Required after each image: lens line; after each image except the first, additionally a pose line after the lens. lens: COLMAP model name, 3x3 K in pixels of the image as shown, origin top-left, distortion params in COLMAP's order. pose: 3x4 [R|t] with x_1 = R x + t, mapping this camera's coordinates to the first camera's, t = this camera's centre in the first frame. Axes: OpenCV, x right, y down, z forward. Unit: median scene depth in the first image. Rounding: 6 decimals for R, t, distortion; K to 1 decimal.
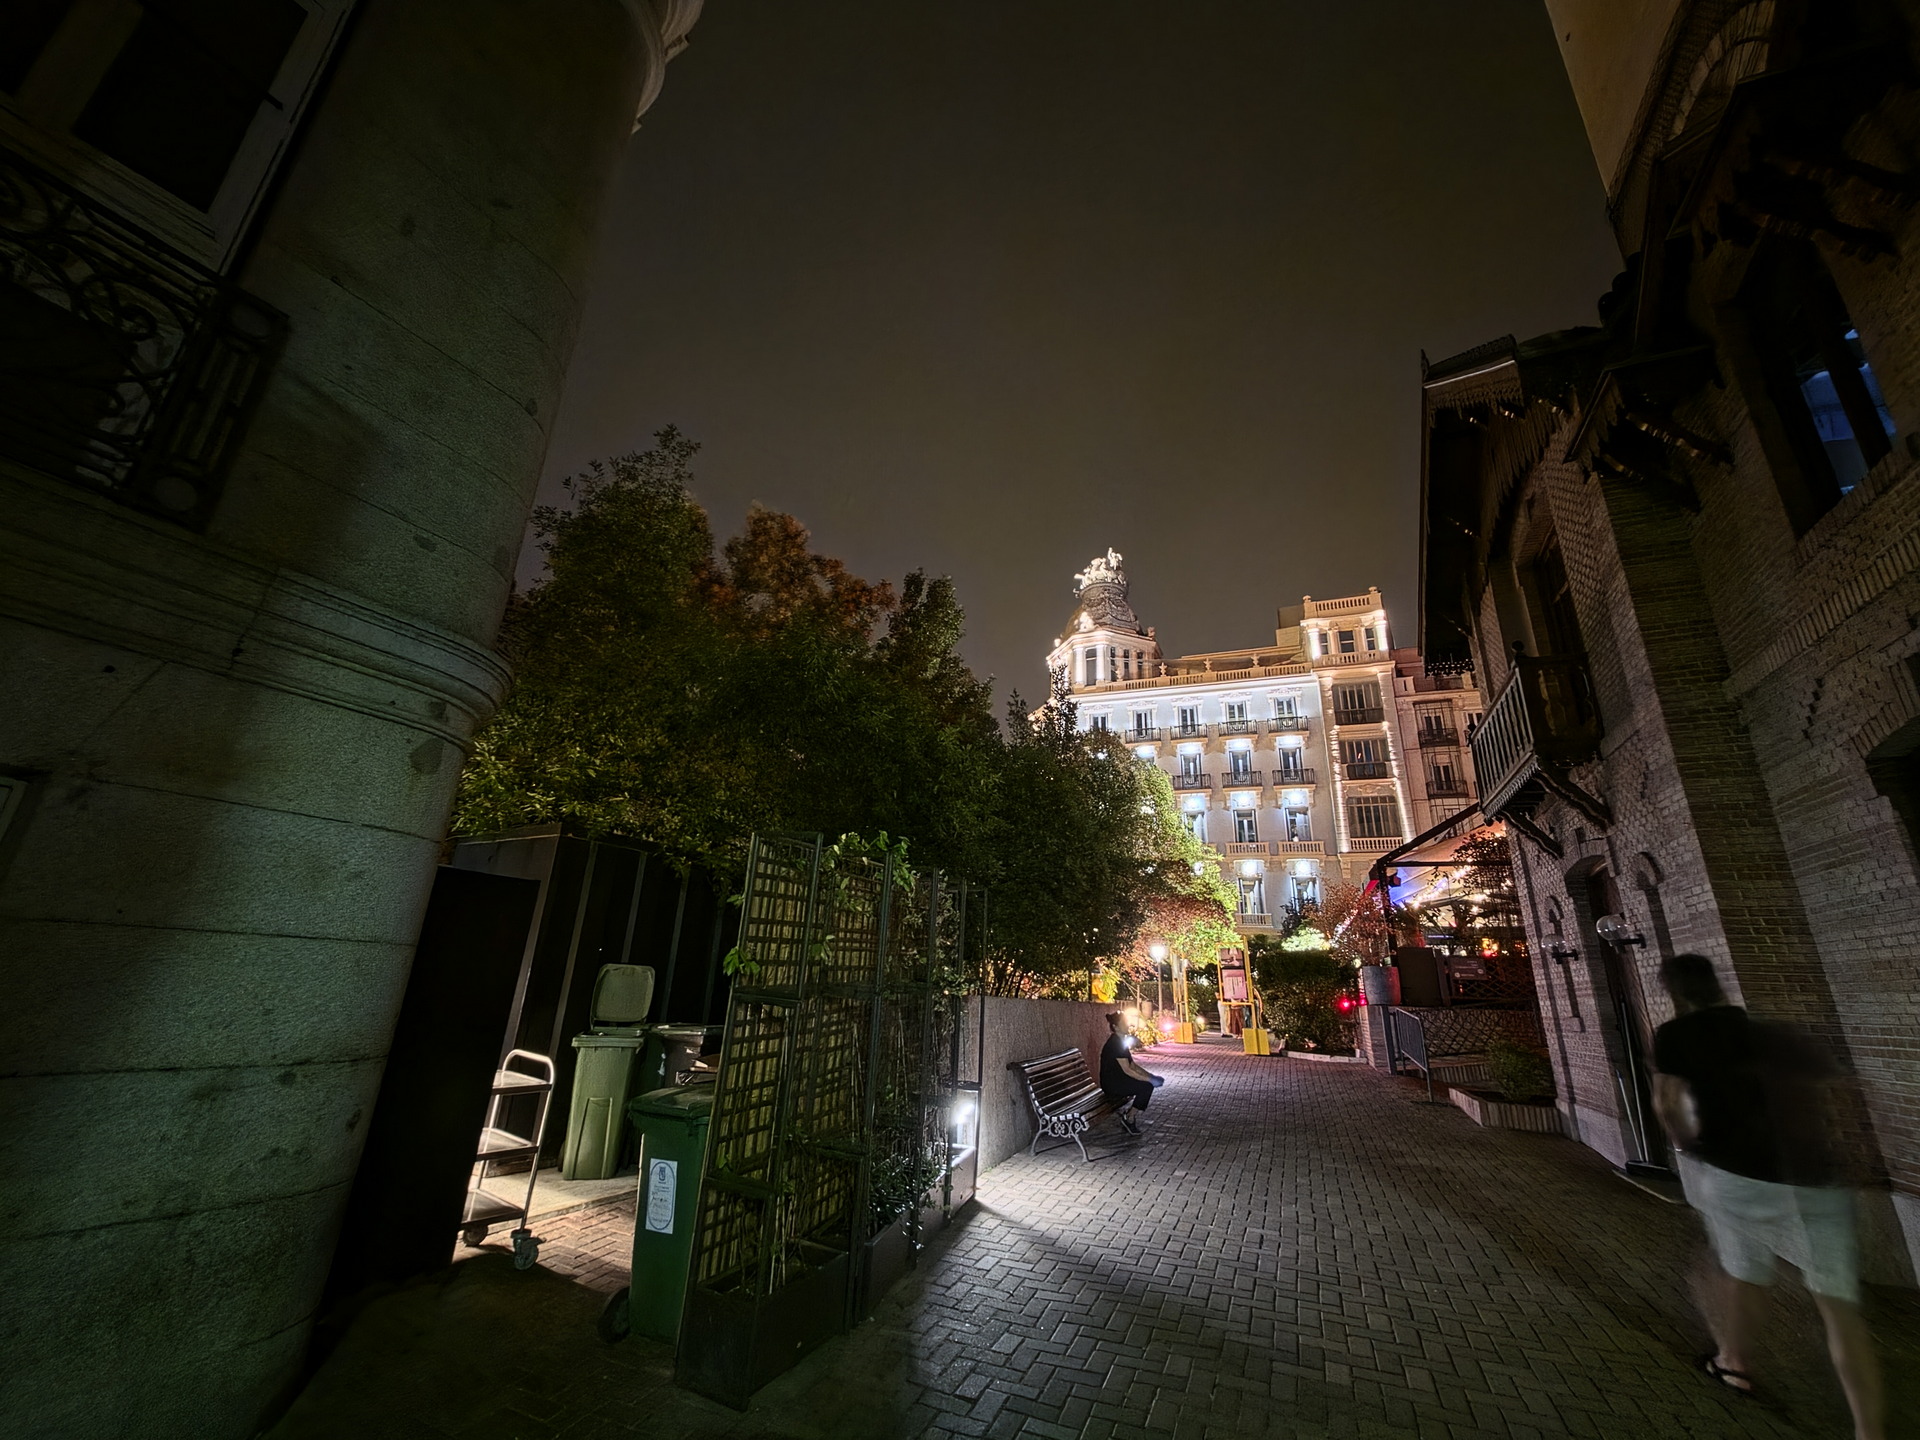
lens RADIAL K [[774.7, 0, 973.9], [0, 774.7, 717.5], [0, 0, 1]] dist [0.001964, 0.000082]
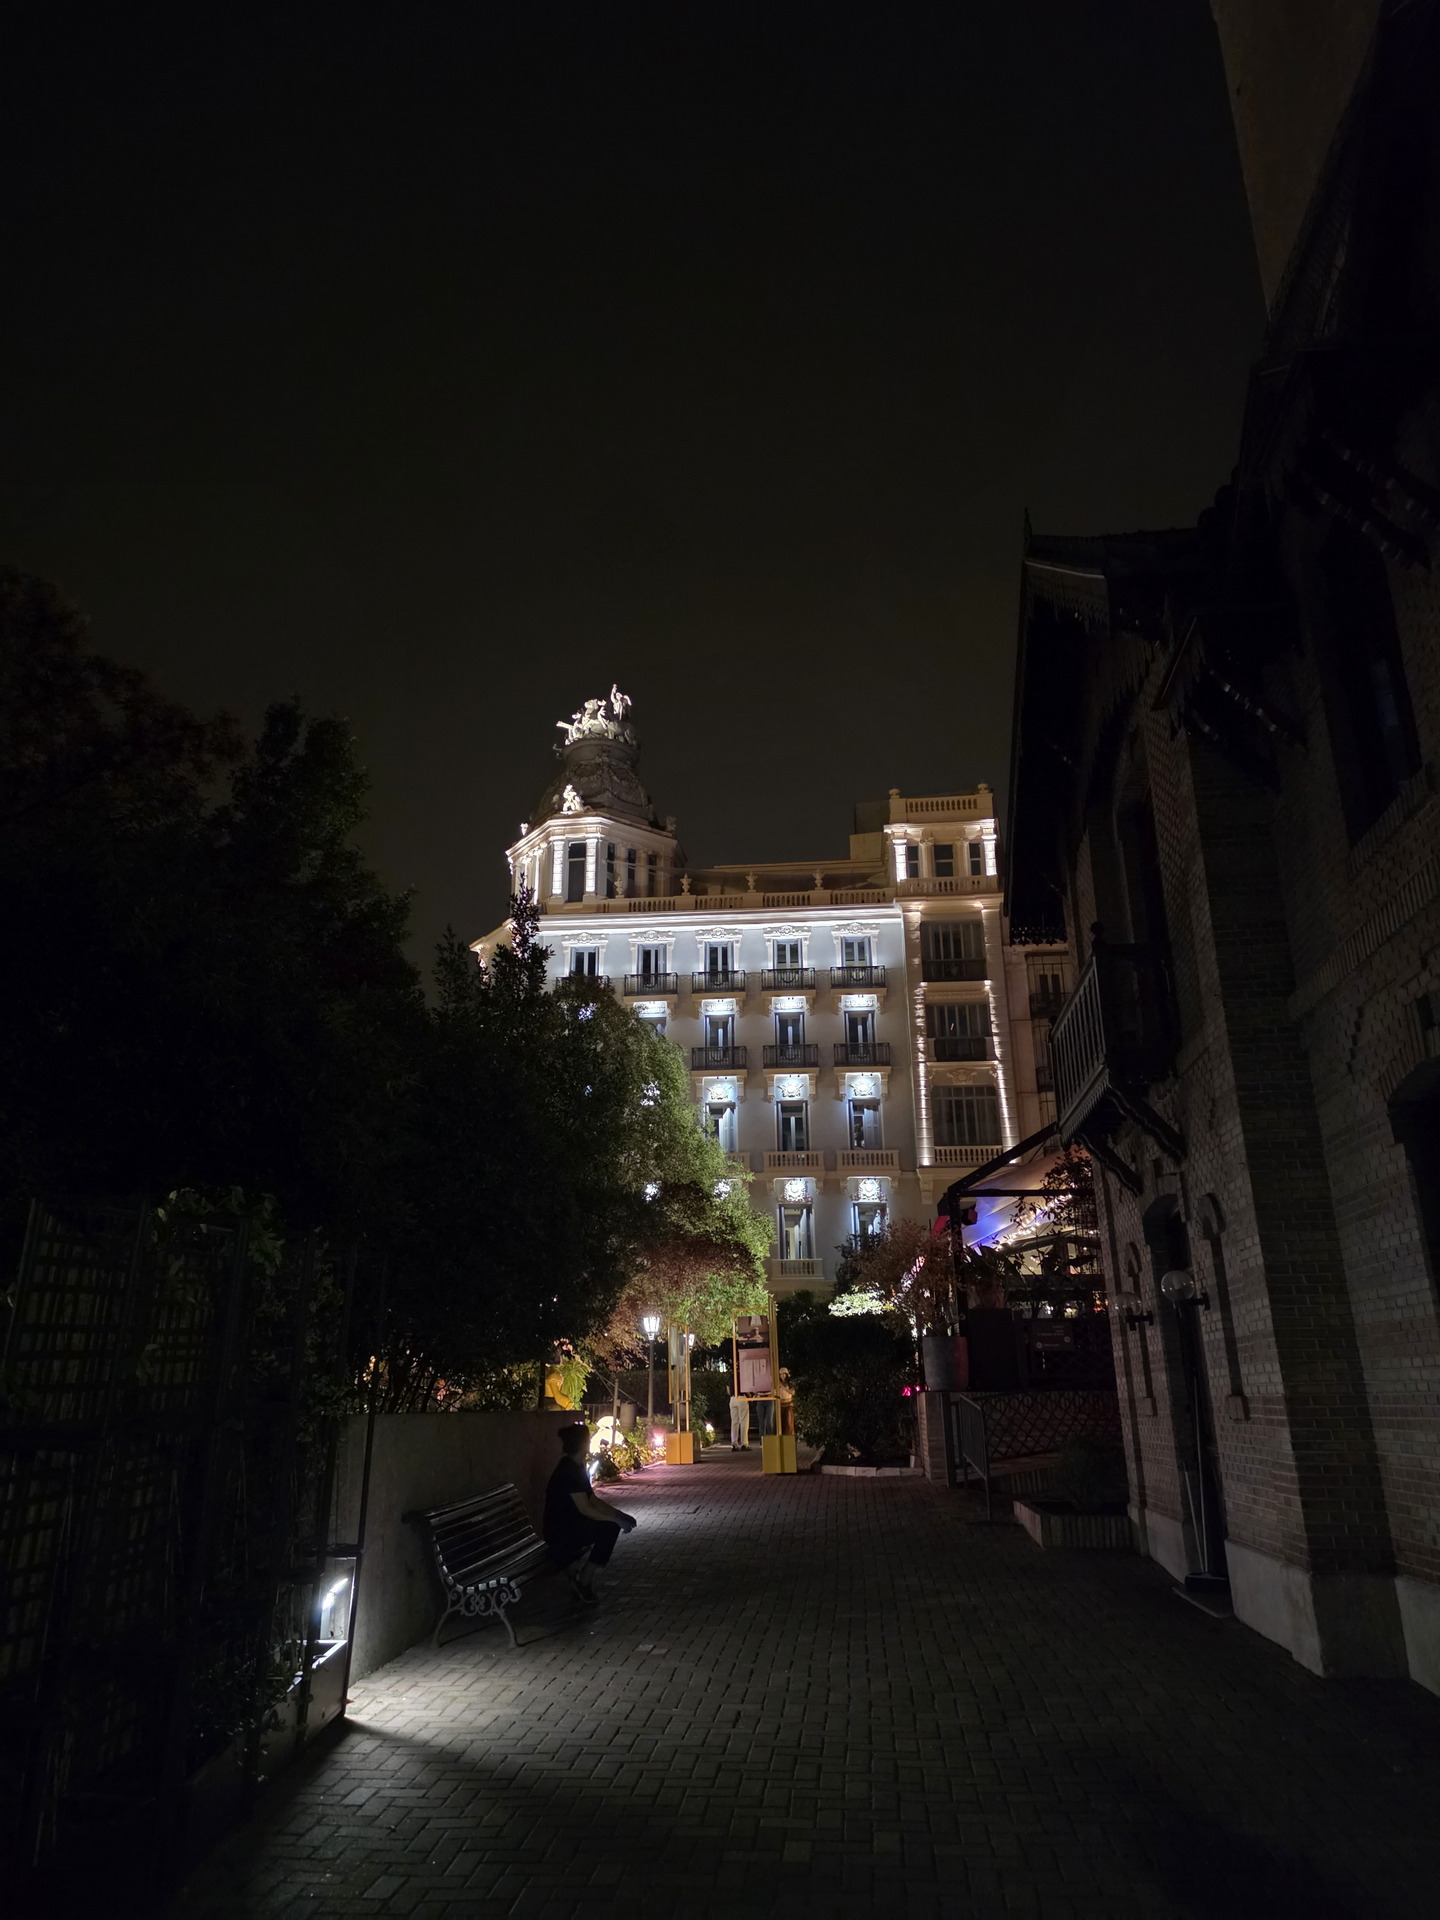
lens RADIAL K [[1300.9, 0, 754.6], [0, 1300.9, 920.9], [0, 0, 1]] dist [0.126500, -0.152491]
pose [[0.959405, 0.046089, 0.278241, -0.006054], [-0.046151, 0.998914, -0.006328, -0.046264], [-0.278231, -0.006770, 0.960490, -0.118629]]
